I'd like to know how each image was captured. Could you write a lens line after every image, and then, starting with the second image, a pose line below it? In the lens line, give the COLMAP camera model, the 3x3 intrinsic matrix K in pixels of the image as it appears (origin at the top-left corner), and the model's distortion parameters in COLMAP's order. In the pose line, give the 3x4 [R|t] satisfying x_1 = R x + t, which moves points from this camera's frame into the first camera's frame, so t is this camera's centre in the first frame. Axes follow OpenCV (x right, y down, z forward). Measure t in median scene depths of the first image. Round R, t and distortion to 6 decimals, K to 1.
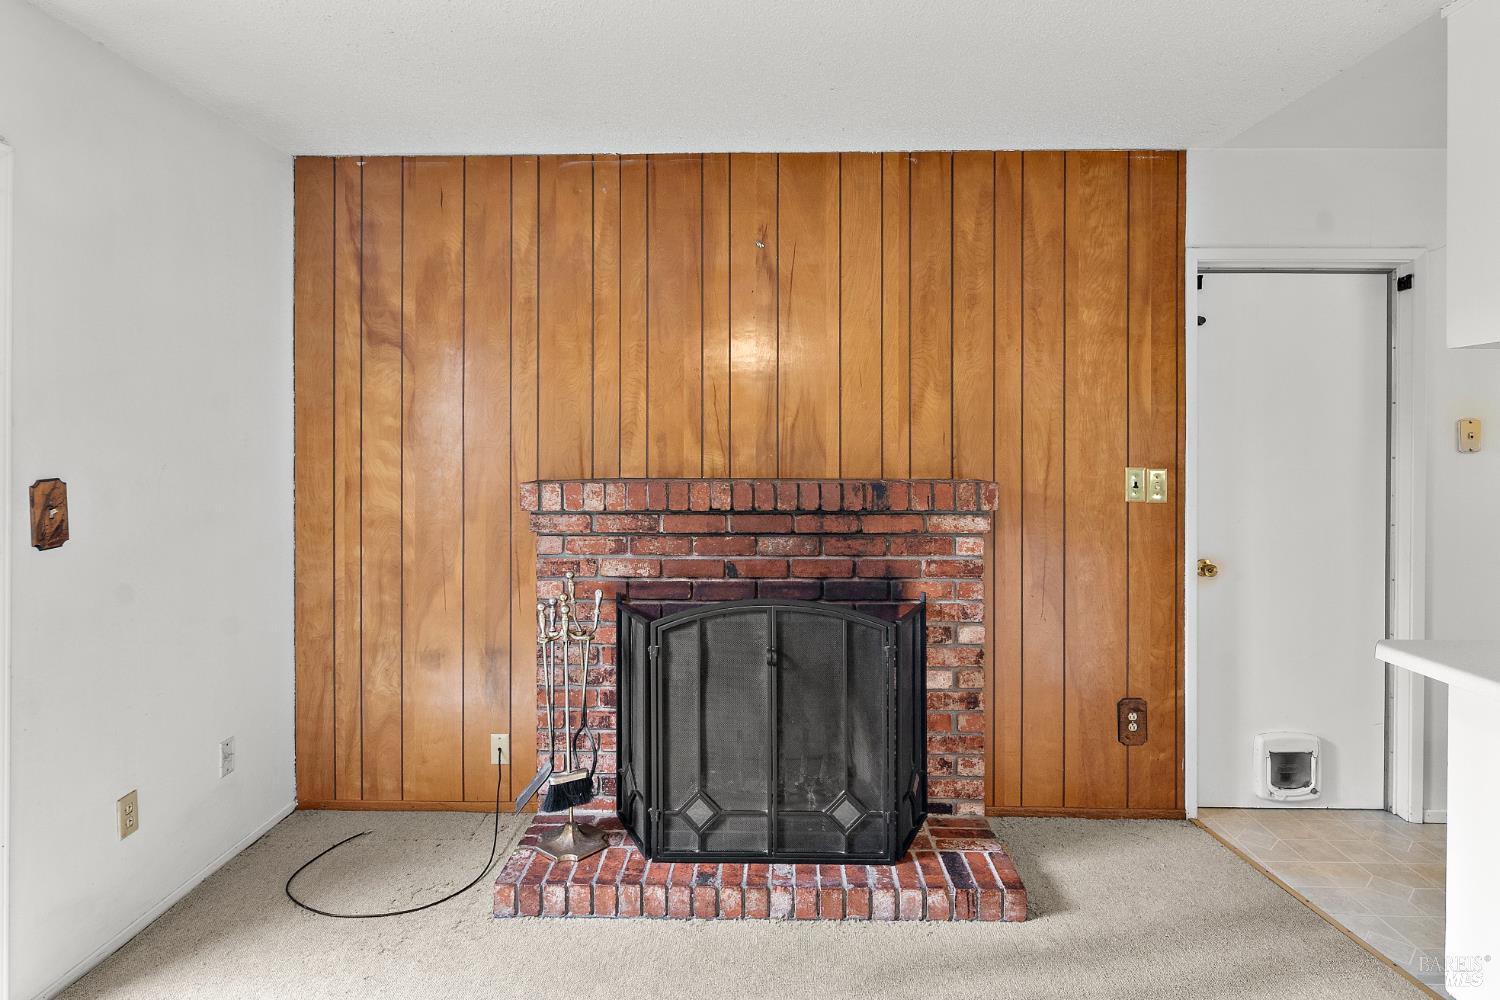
lens RADIAL K [[823.1, 0, 750.0], [0, 823.1, 439.2], [0, 0, 1]] dist [-0.000040, 0.000176]
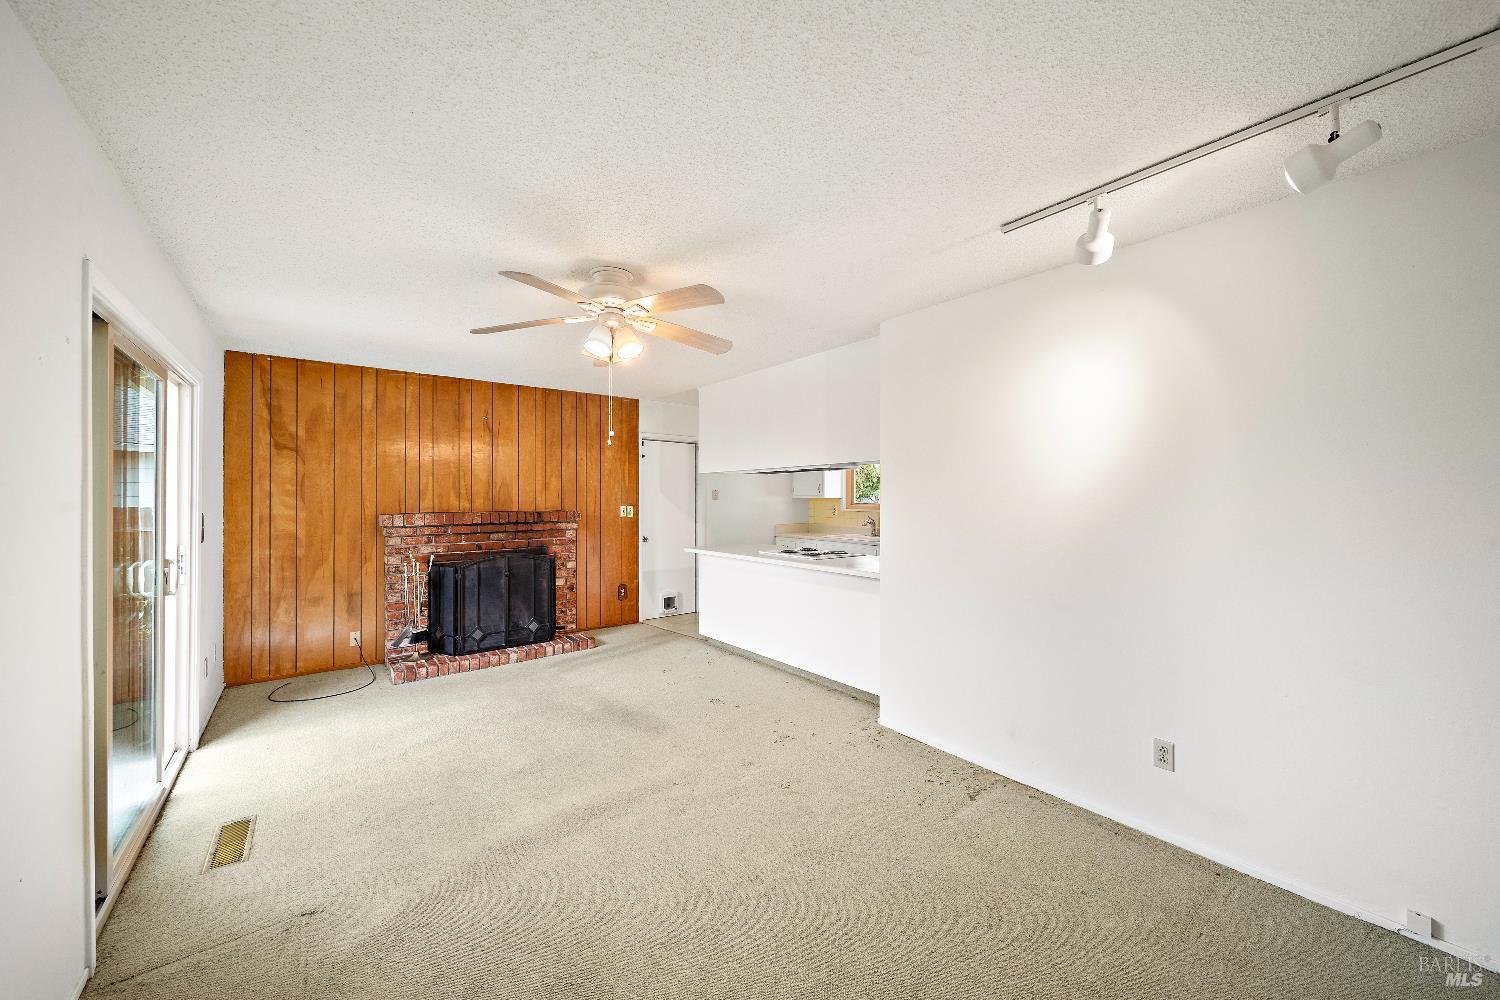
lens RADIAL K [[544.5, 0, 750.0], [0, 544.5, 500.0], [0, 0, 1]] dist [0.000211, 0.000012]
pose [[0.767393, -0.005446, 0.641154, -0.432780], [0.001169, 0.999974, 0.007095, 0.001487], [-0.641176, -0.004695, 0.767380, -0.783843]]
